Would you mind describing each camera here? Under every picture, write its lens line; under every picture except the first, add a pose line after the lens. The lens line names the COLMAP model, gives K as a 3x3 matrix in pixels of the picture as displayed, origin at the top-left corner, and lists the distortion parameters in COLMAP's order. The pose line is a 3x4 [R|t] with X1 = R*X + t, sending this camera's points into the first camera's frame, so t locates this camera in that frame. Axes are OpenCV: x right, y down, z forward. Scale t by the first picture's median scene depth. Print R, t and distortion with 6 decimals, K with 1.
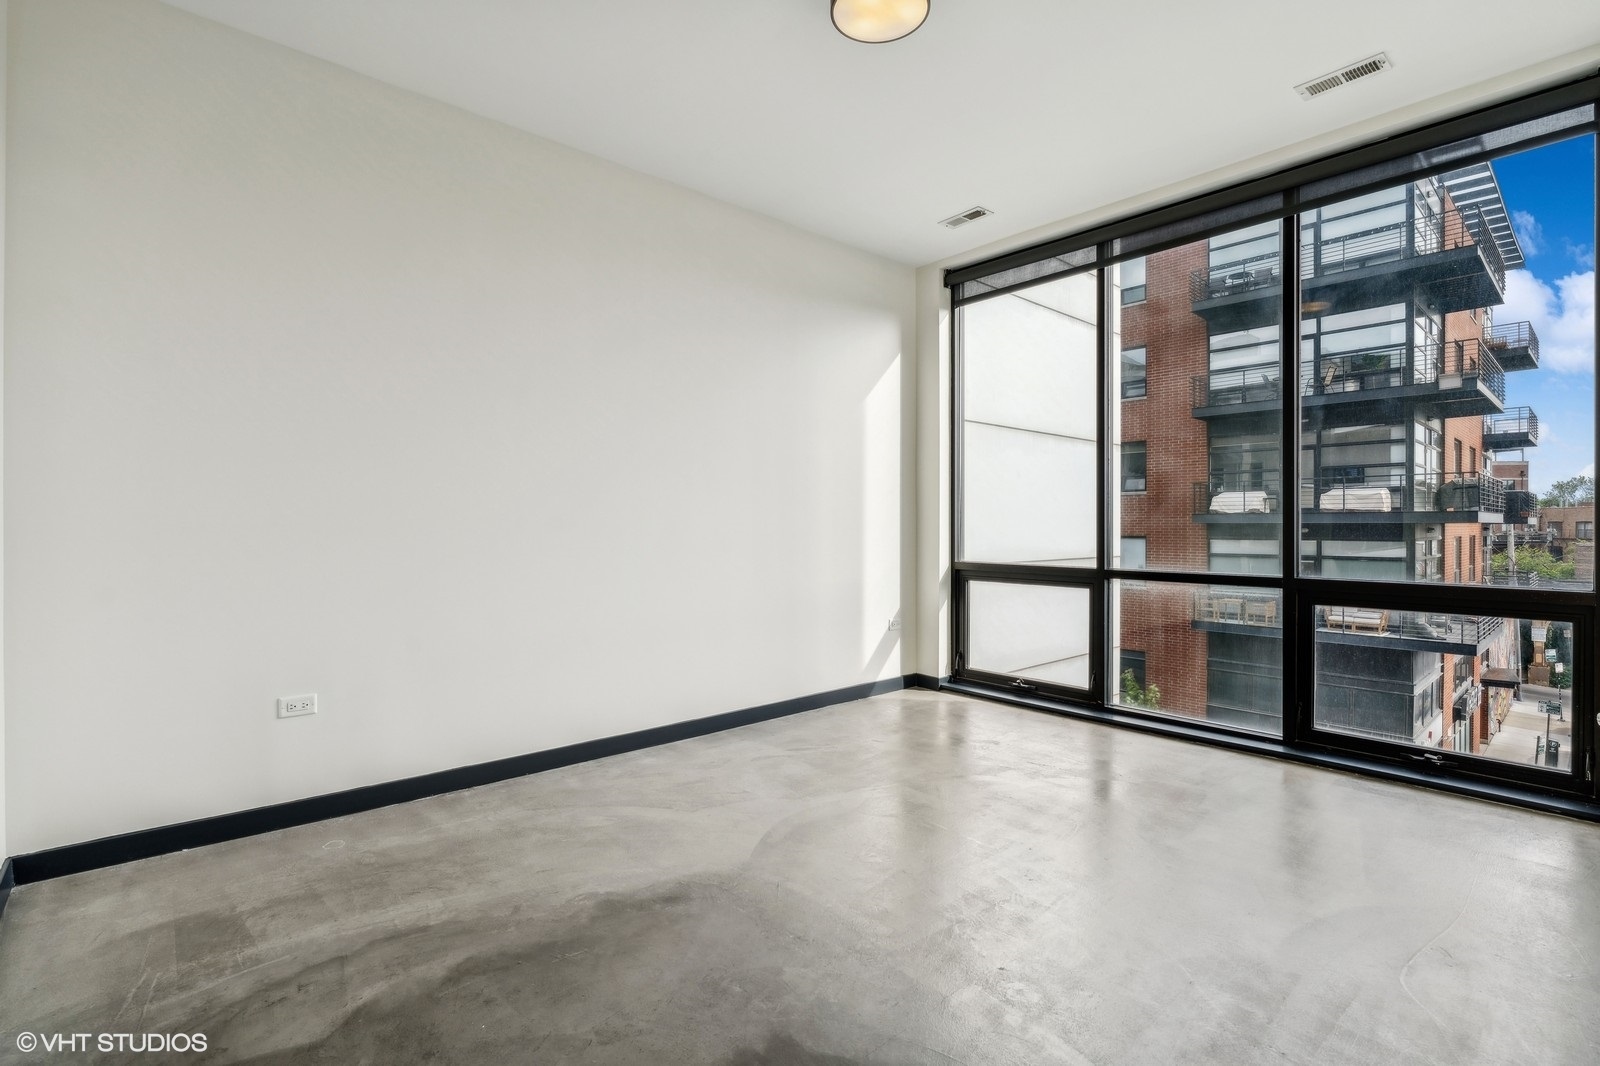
lens RADIAL K [[734.5, 0, 799.9], [0, 734.5, 523.6], [0, 0, 1]] dist [-0.001959, -0.000241]
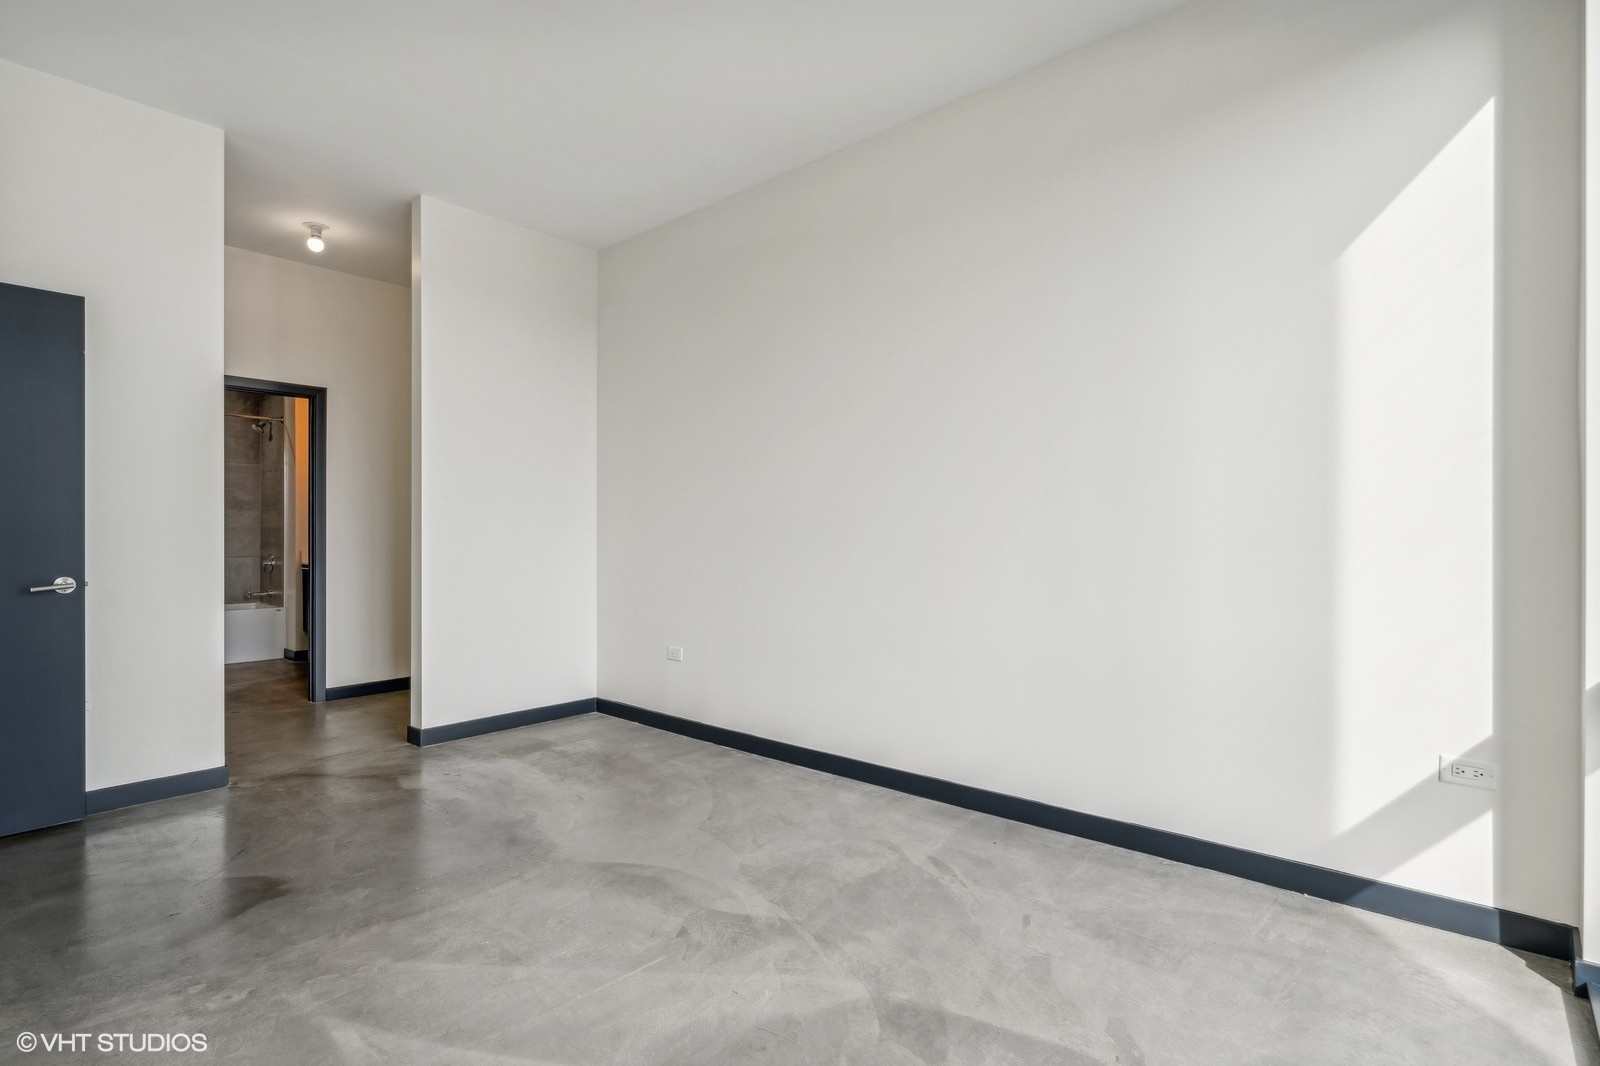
lens RADIAL K [[786.5, 0, 791.7], [0, 786.5, 531.9], [0, 0, 1]] dist [-0.001798, -0.000400]
pose [[0.115577, -0.002274, -0.993296, 0.873645], [0.006187, 0.999980, -0.001570, 0.006061], [0.993279, -0.005964, 0.115589, 0.983846]]
